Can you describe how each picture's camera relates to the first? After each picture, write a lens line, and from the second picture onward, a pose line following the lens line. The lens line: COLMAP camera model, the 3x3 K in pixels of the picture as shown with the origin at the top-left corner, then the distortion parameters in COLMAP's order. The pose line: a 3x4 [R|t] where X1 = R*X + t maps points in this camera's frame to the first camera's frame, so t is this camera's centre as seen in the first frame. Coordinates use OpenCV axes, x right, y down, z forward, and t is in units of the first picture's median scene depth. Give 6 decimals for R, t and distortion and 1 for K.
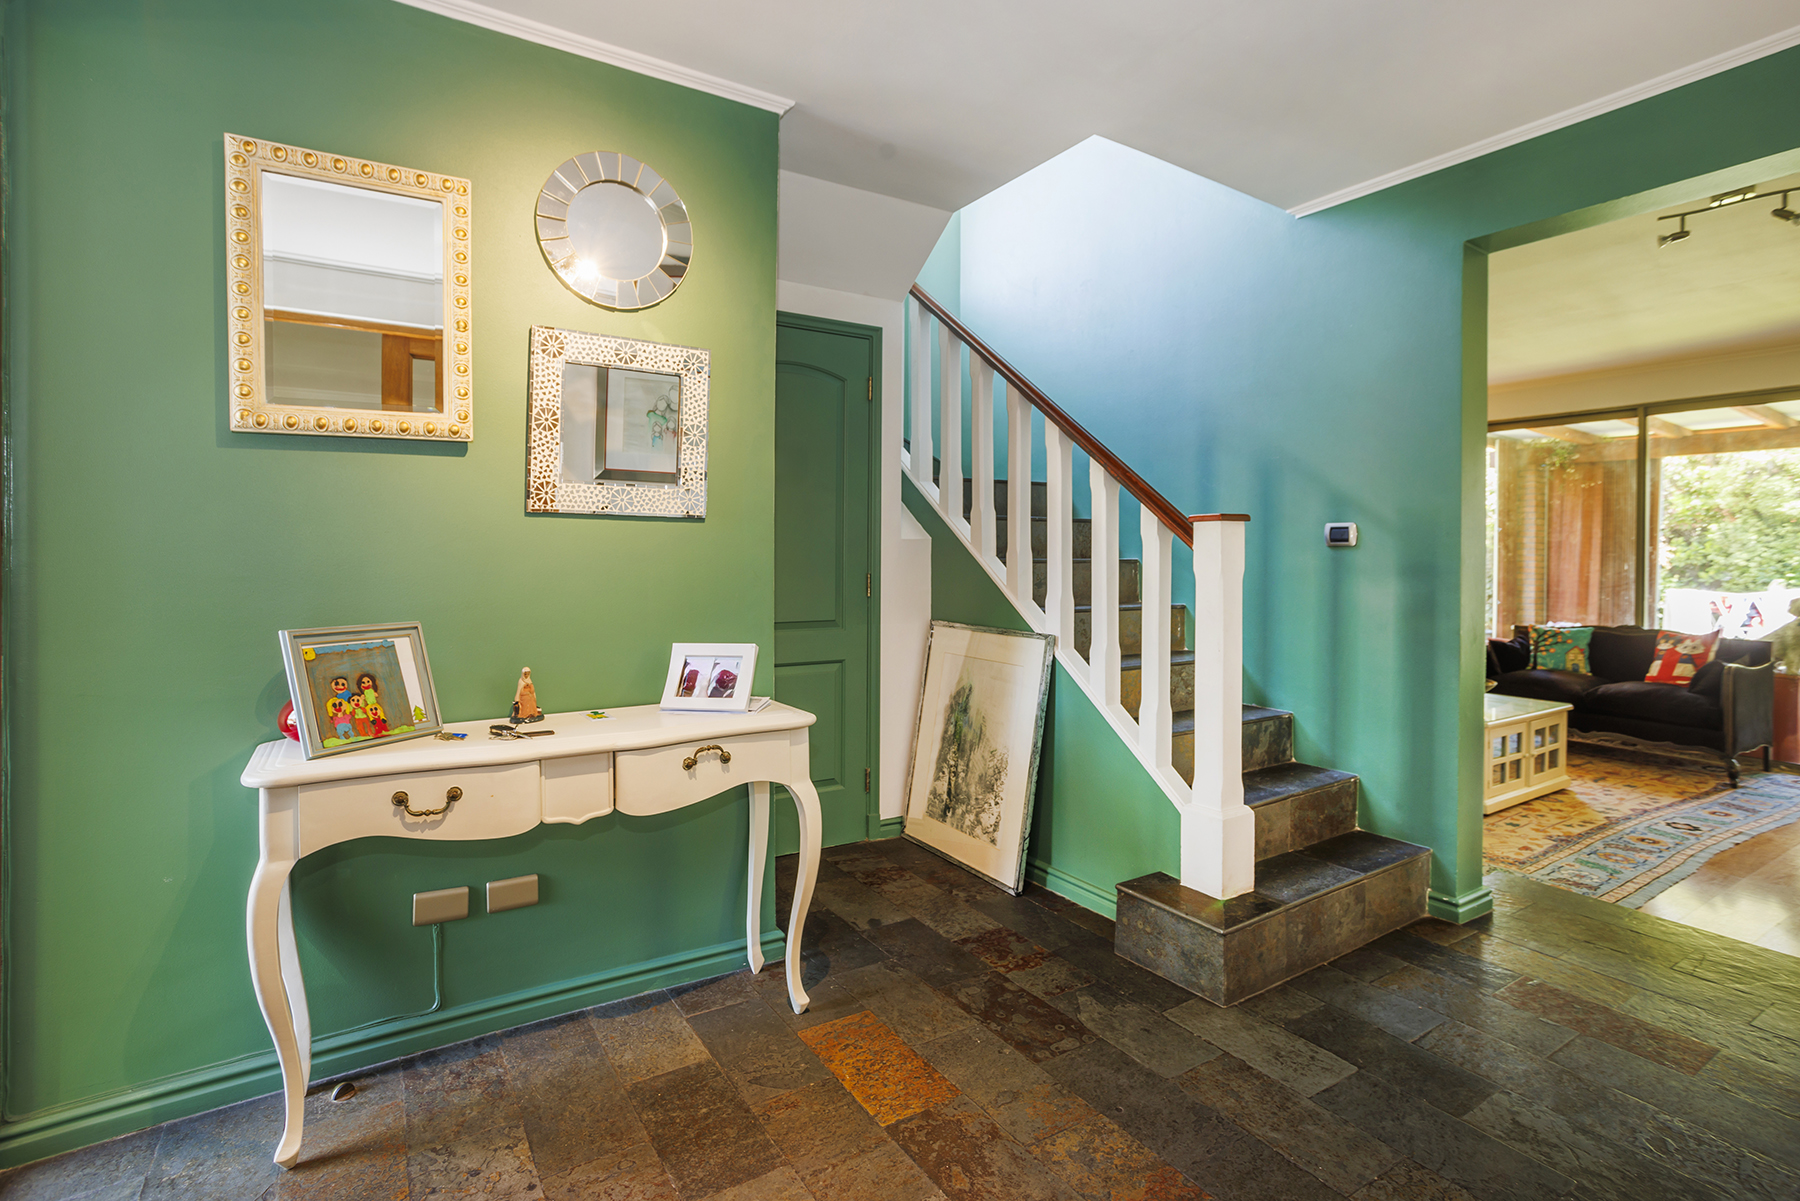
lens RADIAL K [[873.9, 0, 900.7], [0, 873.9, 563.3], [0, 0, 1]] dist [-0.031064, 0.016684]
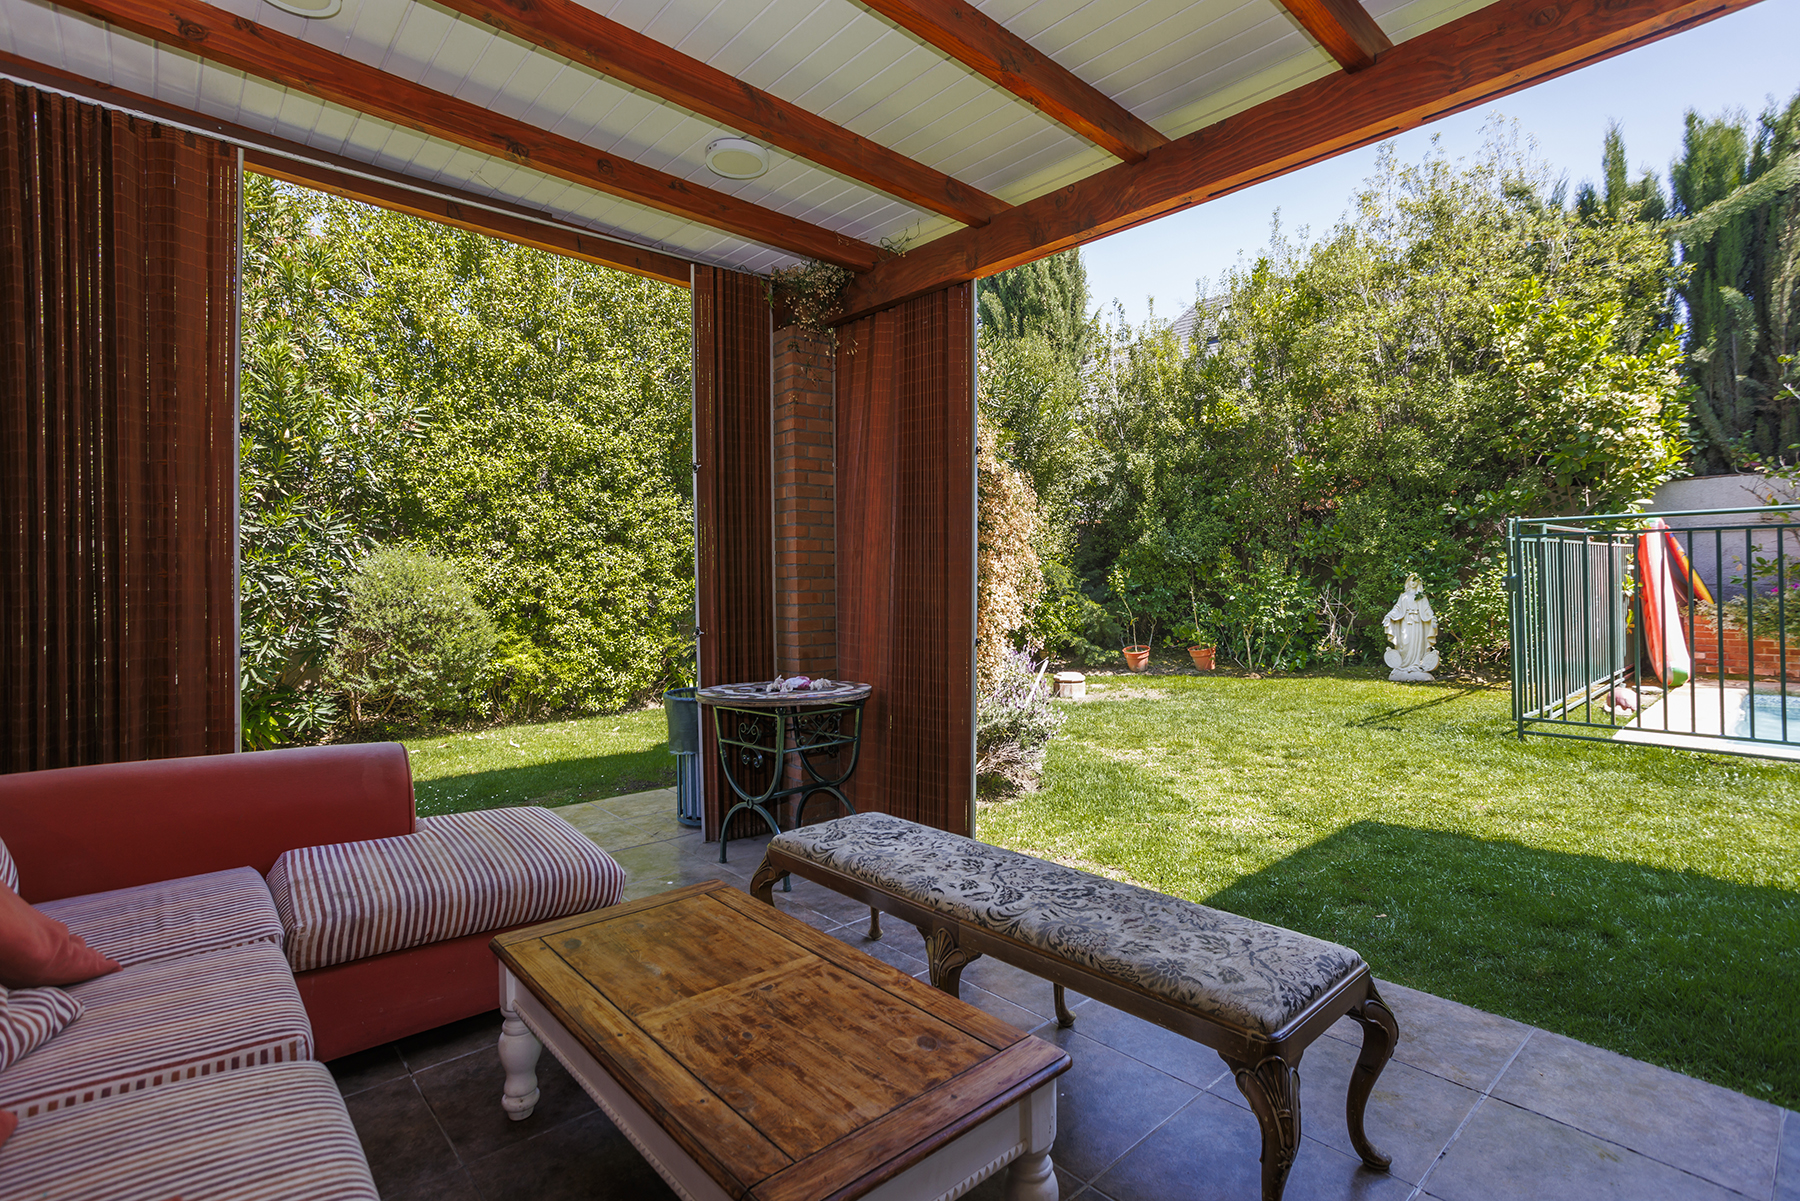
lens RADIAL K [[873.9, 0, 900.6], [0, 873.9, 582.2], [0, 0, 1]] dist [-0.031064, 0.016684]
pose [[0.987498, -0.023717, 0.155836, 1.224041], [0.023526, 0.999719, 0.003068, 0.035284], [-0.155865, 0.000637, 0.987778, 0.910094]]
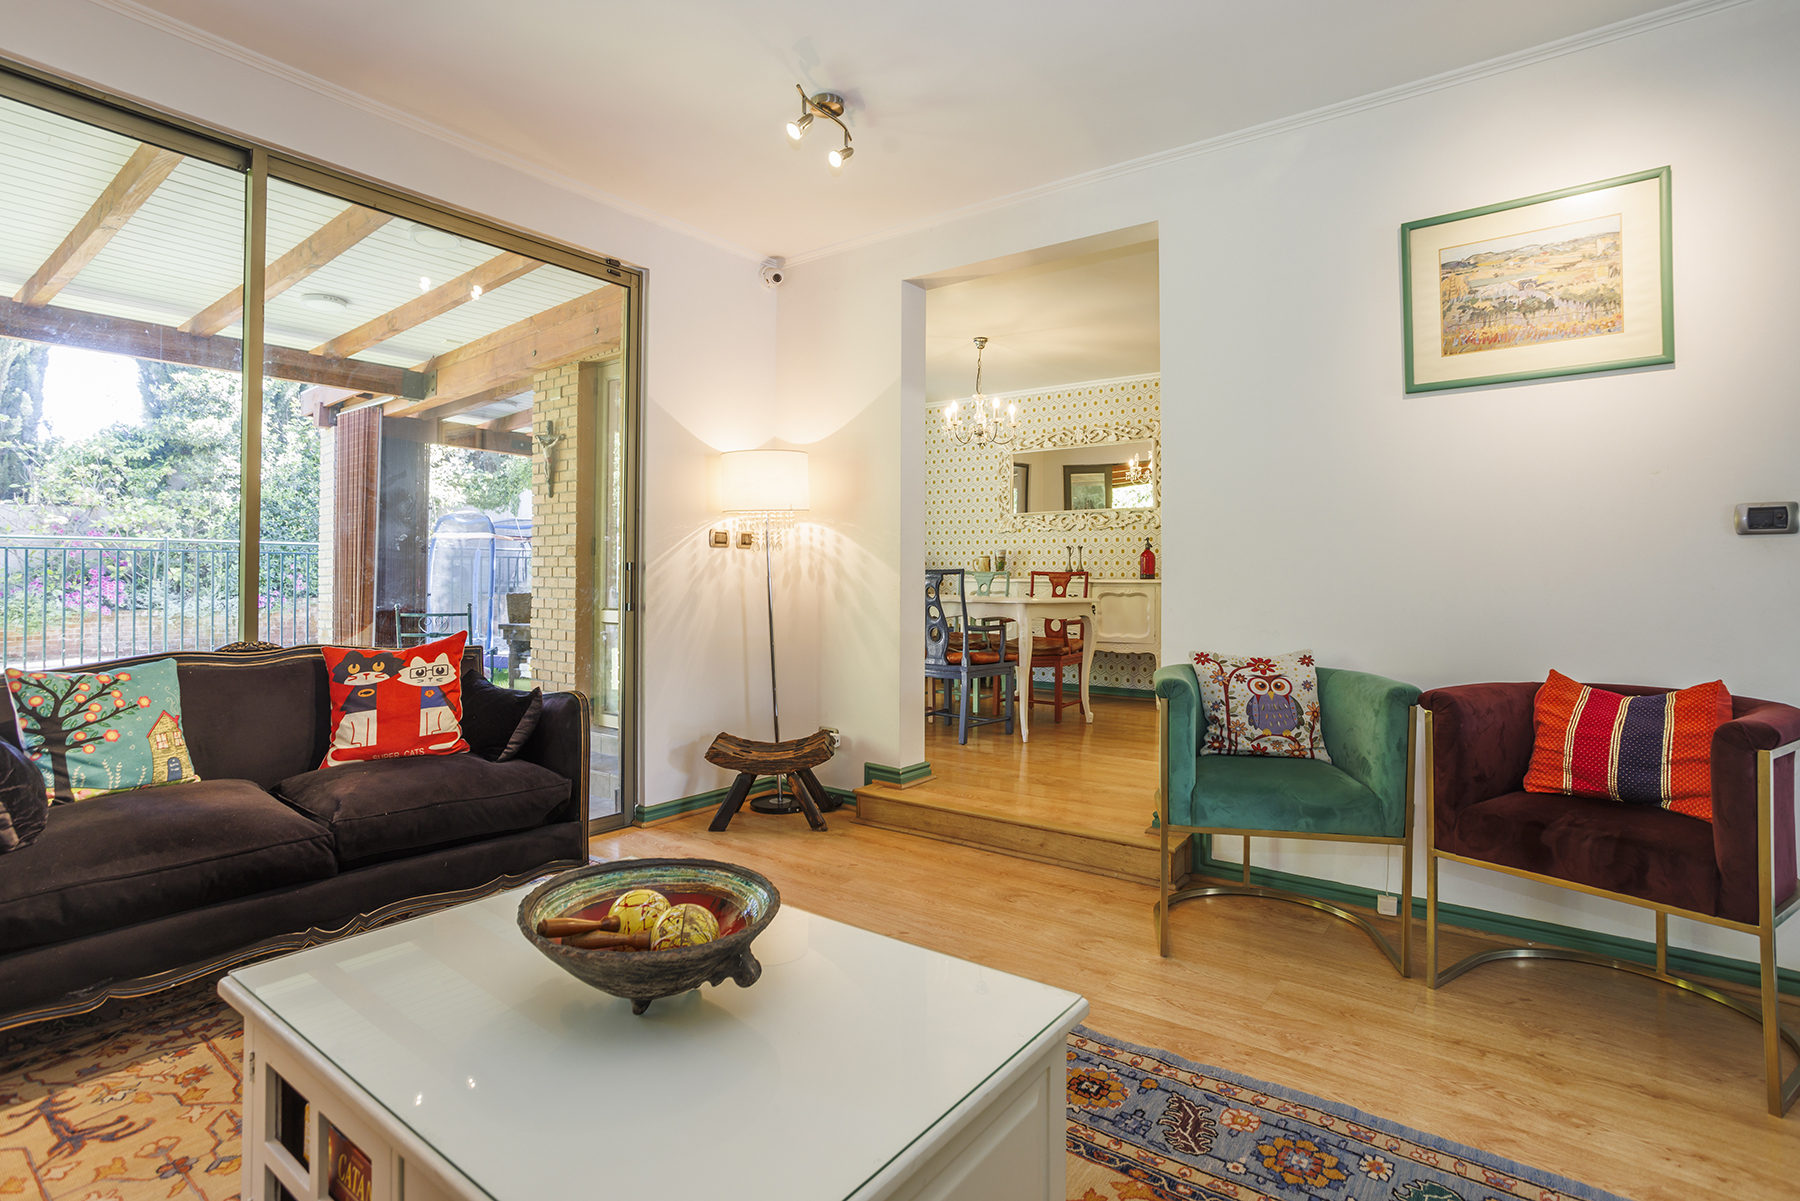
lens RADIAL K [[873.9, 0, 903.0], [0, 873.9, 584.6], [0, 0, 1]] dist [-0.031064, 0.016684]
pose [[-0.353725, -0.015734, 0.935217, 0.350622], [0.001226, 0.999850, 0.017285, 0.037951], [-0.935349, 0.007261, -0.353652, 0.907256]]
